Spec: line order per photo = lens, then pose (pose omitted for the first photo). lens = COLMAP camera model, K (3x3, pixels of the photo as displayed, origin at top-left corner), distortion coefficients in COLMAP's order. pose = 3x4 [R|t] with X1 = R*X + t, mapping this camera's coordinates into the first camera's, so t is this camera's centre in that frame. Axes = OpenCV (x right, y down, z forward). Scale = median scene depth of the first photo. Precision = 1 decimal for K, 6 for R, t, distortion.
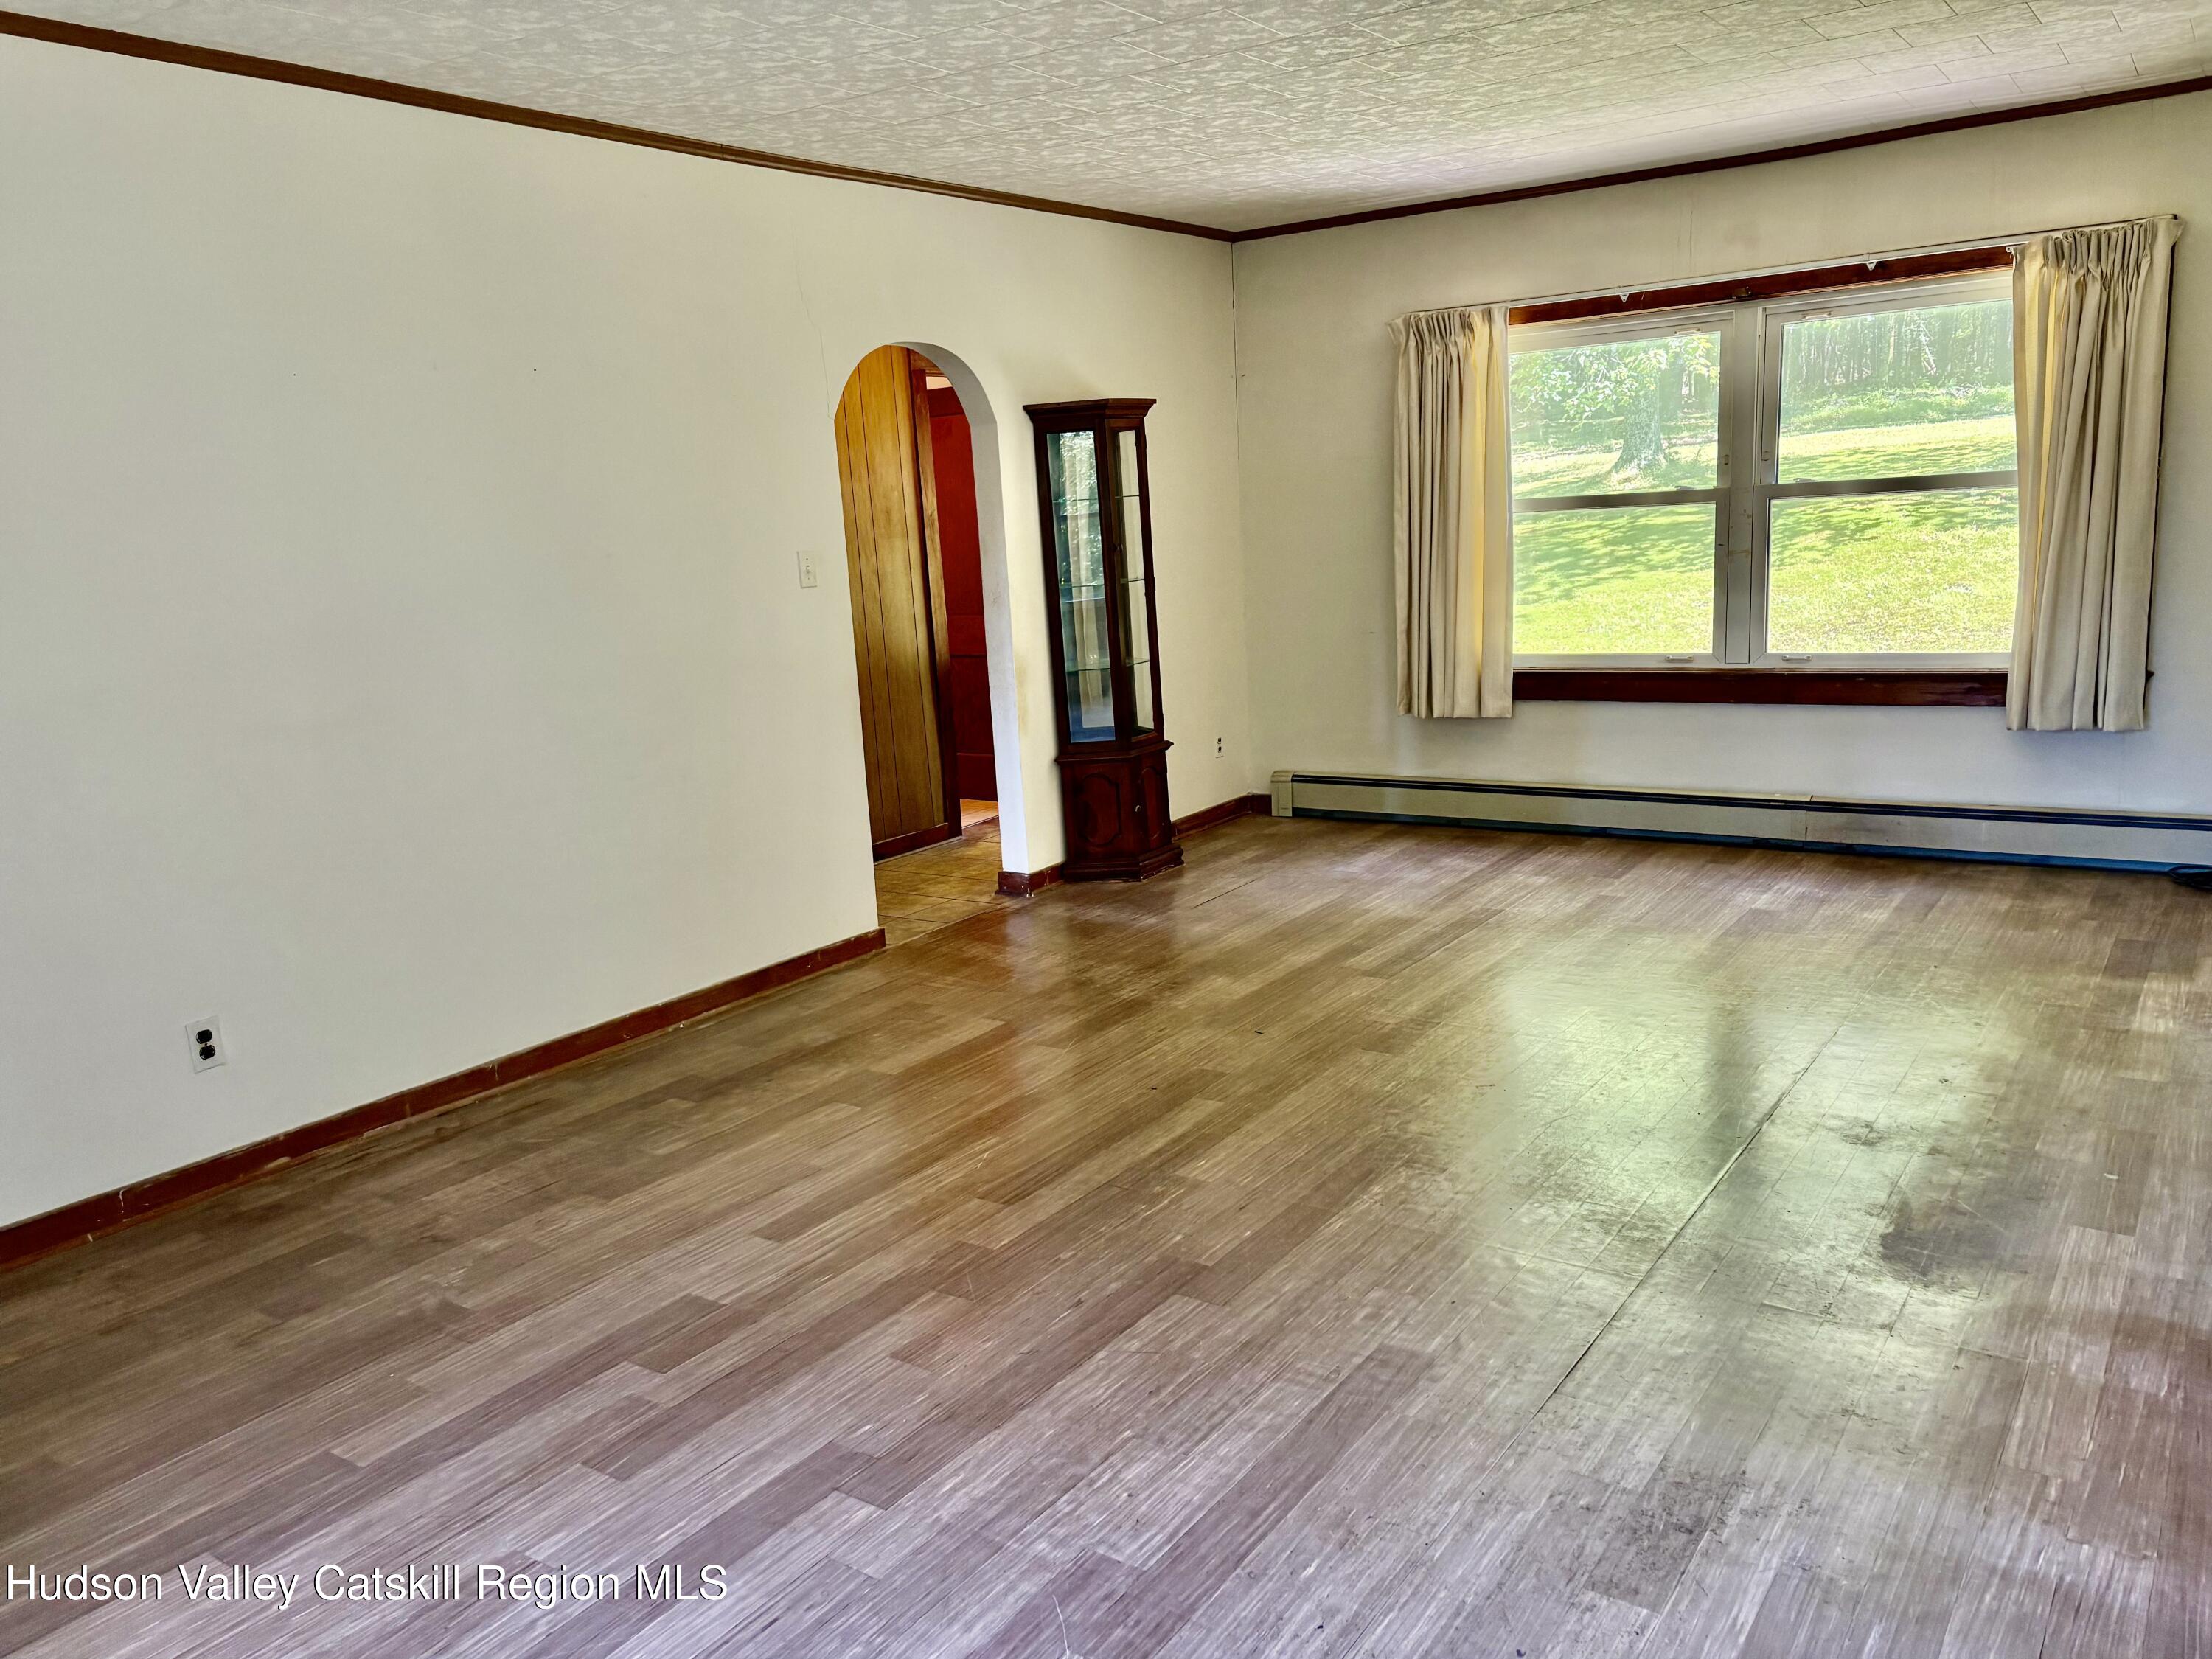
lens RADIAL K [[1672.9, 0, 1101.8], [0, 1672.9, 829.6], [0, 0, 1]] dist [0.064952, -0.036169]
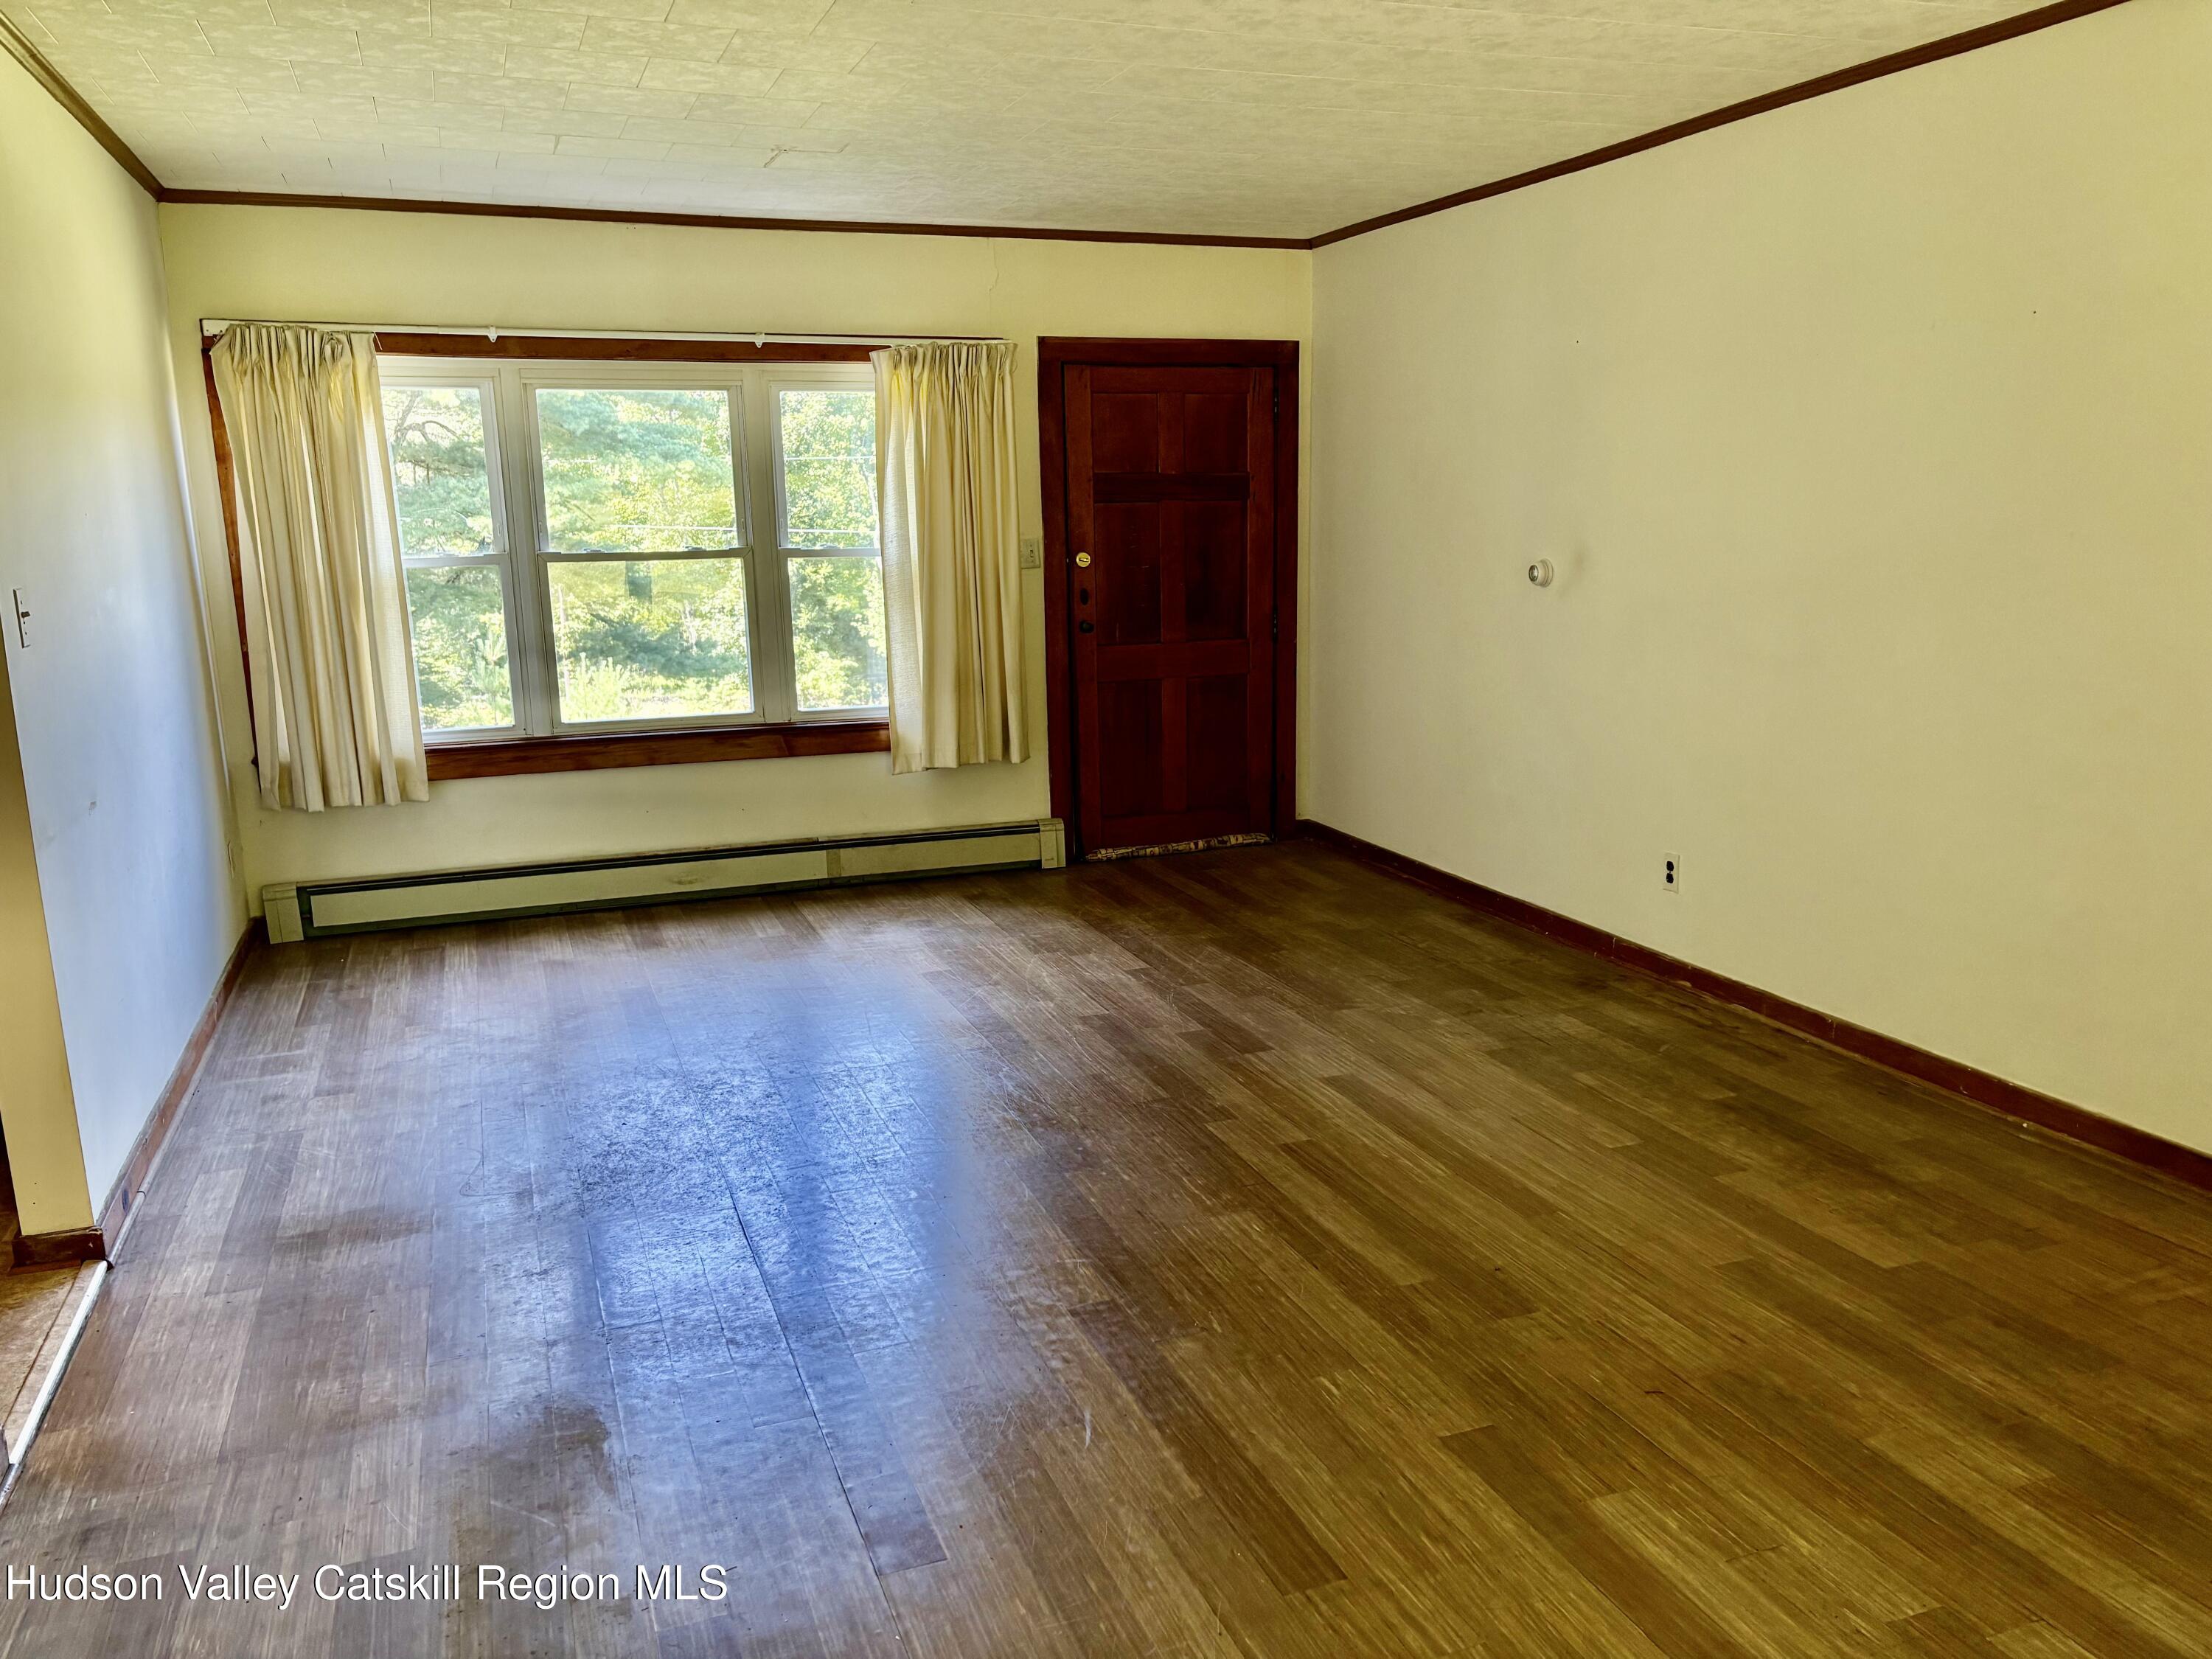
lens RADIAL K [[1672.9, 0, 1105.6], [0, 1672.9, 842.1], [0, 0, 1]] dist [0.064952, -0.036169]
pose [[-0.567183, 0.226936, -0.791709, 0.819692], [-0.108667, 0.932264, 0.345074, -0.324265], [0.816391, 0.281752, -0.504104, 1.370635]]
